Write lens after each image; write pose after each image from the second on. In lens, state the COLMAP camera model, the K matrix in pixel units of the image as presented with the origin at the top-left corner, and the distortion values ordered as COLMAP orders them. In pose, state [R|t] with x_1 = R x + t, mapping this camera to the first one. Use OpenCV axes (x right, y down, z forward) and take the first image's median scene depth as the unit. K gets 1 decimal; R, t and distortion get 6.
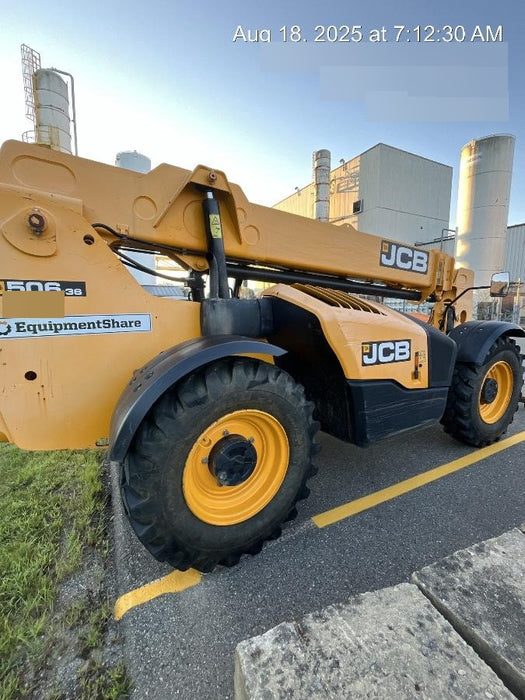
lens RADIAL K [[292.0, 0, 262.5], [0, 292.0, 350.0], [0, 0, 1]] dist [-0.003539, 0.000451]
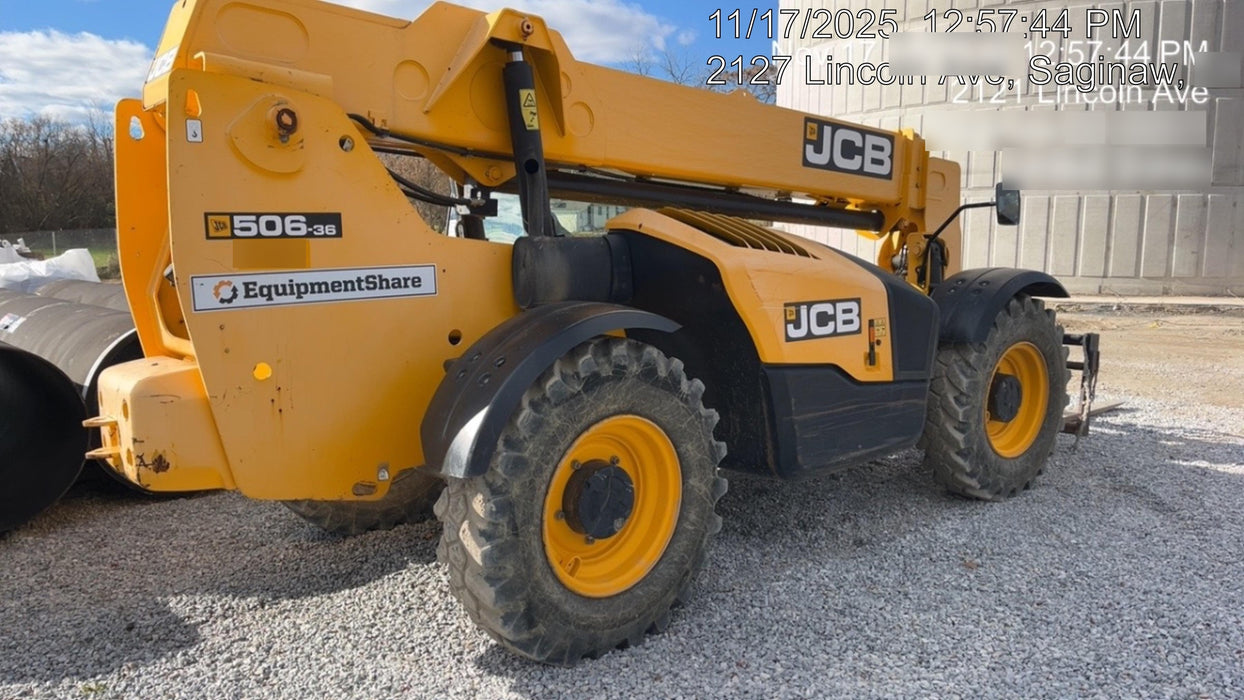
lens RADIAL K [[866.0, 0, 592.5], [0, 866.0, 355.4], [0, 0, 1]] dist [0.050954, 0.000193]
pose [[0.988914, -0.036603, 0.143907, -0.320992], [0.039579, 0.999057, -0.017870, 0.098119], [-0.143117, 0.023368, 0.989430, -0.741908]]
